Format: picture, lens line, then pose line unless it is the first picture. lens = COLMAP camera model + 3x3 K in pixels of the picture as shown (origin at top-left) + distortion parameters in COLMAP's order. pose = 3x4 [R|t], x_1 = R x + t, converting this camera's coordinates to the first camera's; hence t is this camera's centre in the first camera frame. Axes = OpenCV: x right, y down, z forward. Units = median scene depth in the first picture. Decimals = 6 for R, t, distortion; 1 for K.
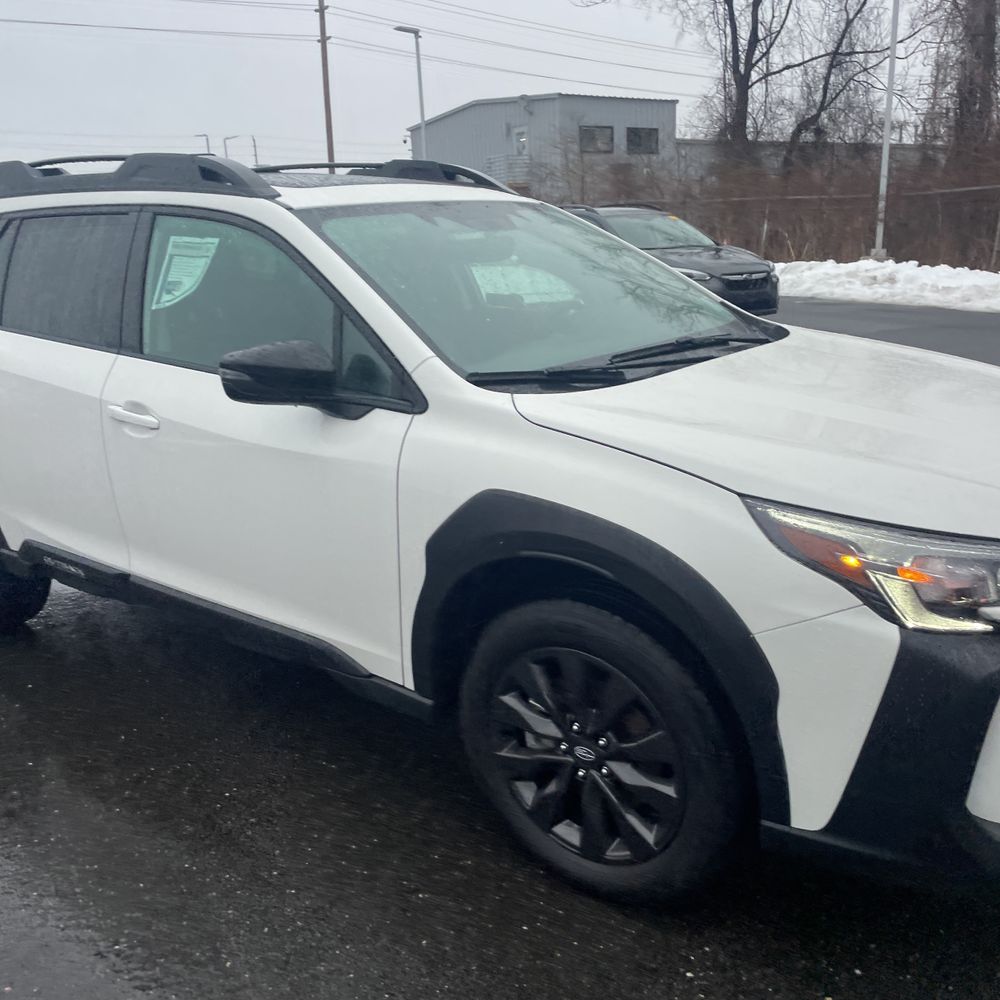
lens RADIAL K [[1016.8, 0, 518.2], [0, 1016.8, 513.9], [0, 0, 1]] dist [0.040001, 0.000000]
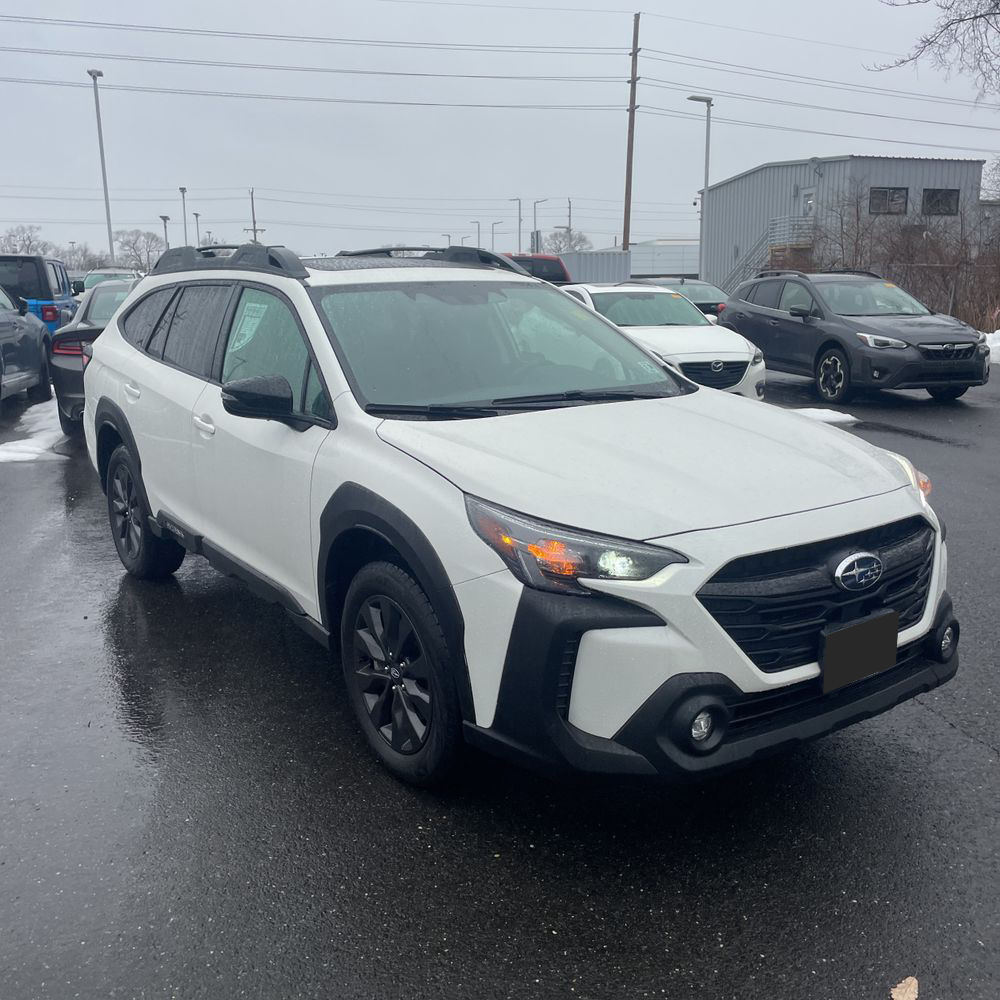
lens RADIAL K [[1016.8, 0, 492.7], [0, 1016.8, 501.7], [0, 0, 1]] dist [0.040001, 0.000000]
pose [[0.951531, 0.087355, -0.294886, 0.427840], [-0.105594, 0.993323, -0.046472, 0.036004], [0.288857, 0.075358, 0.954402, -0.240924]]
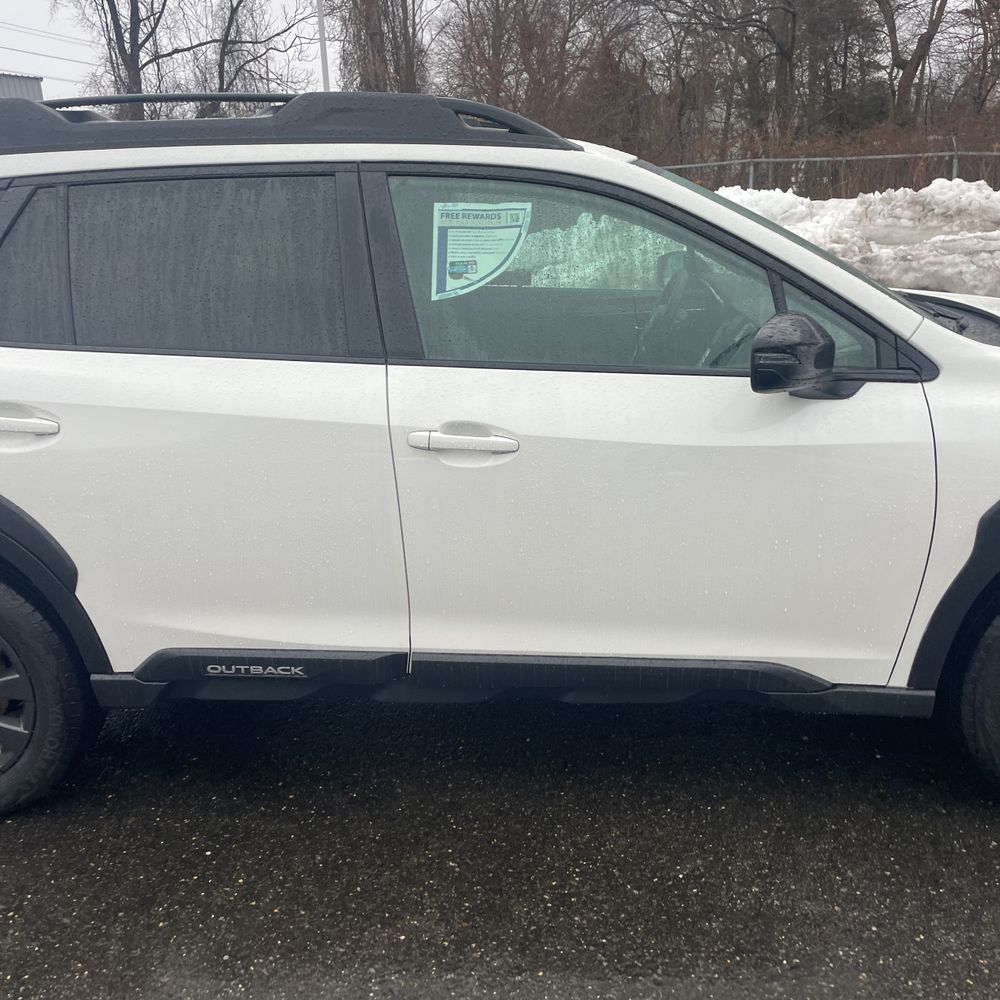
lens RADIAL K [[1016.8, 0, 487.6], [0, 1016.8, 516.6], [0, 0, 1]] dist [0.040001, 0.000000]
pose [[0.838796, -0.169065, 0.517532, -0.724039], [0.163652, 0.984899, 0.056503, -0.075823], [-0.519269, 0.037301, 0.853797, 0.332702]]
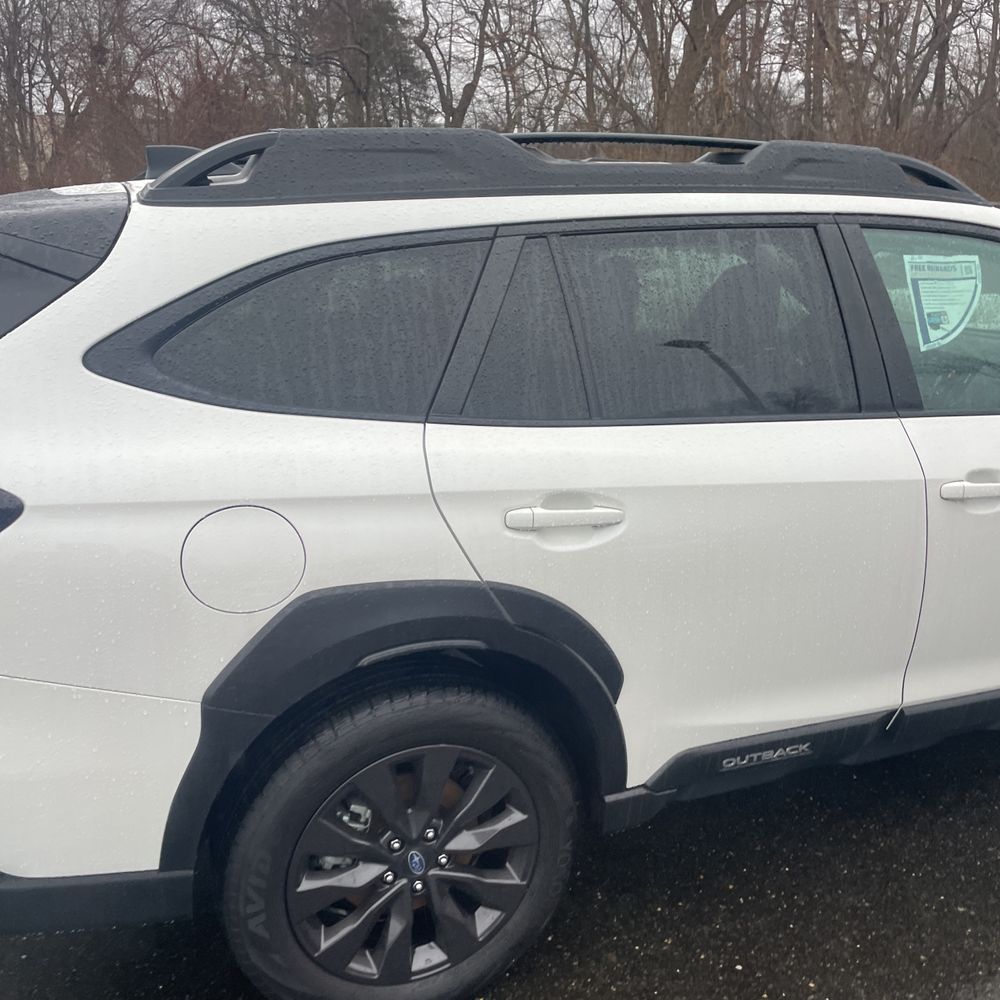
lens RADIAL K [[1016.8, 0, 501.0], [0, 1016.8, 512.5], [0, 0, 1]] dist [0.040001, 0.000000]
pose [[0.521569, -0.224438, 0.823160, -1.146713], [0.232109, 0.965719, 0.116239, -0.239583], [-0.821030, 0.130436, 0.555784, 0.829886]]
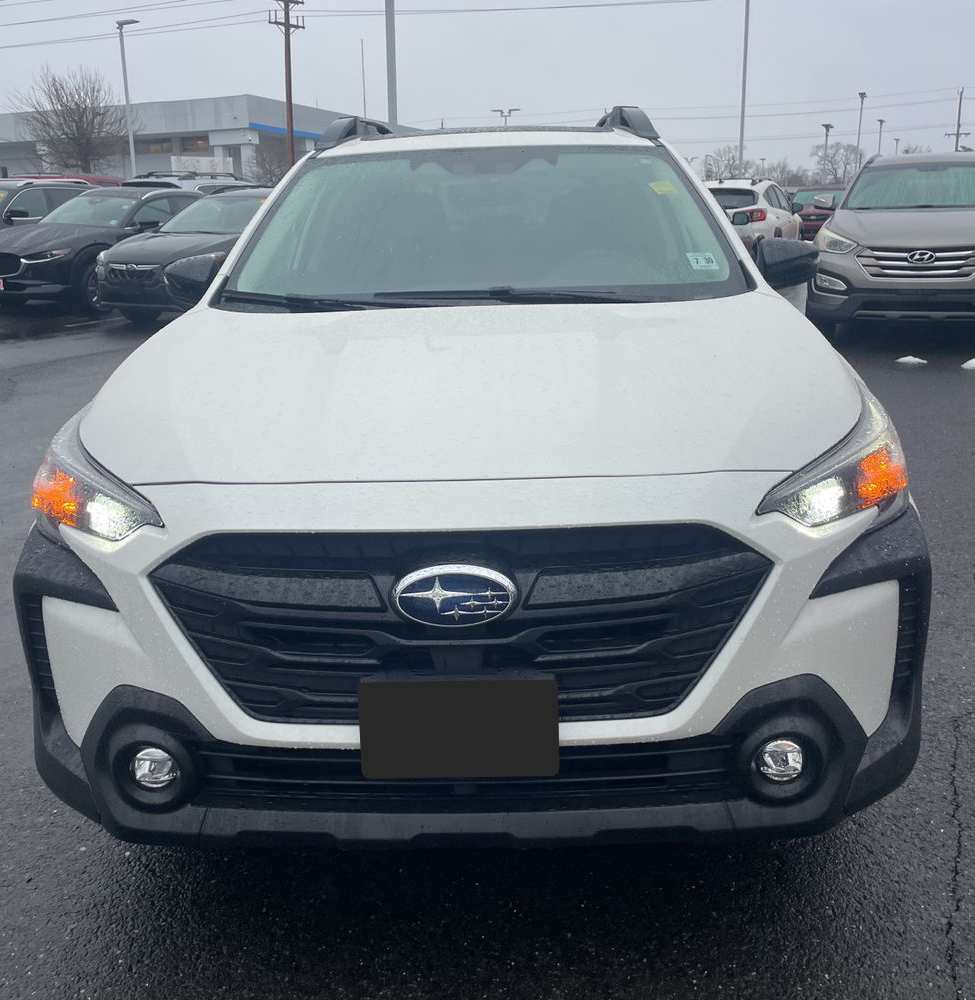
lens RADIAL K [[1011.6, 0, 488.3], [0, 1011.6, 501.8], [0, 0, 1]] dist [0.017512, 0.000000]
pose [[0.576791, 0.239949, -0.780856, 0.872263], [-0.216373, 0.966622, 0.137206, -0.098702], [0.787715, 0.089817, 0.609457, 0.408630]]
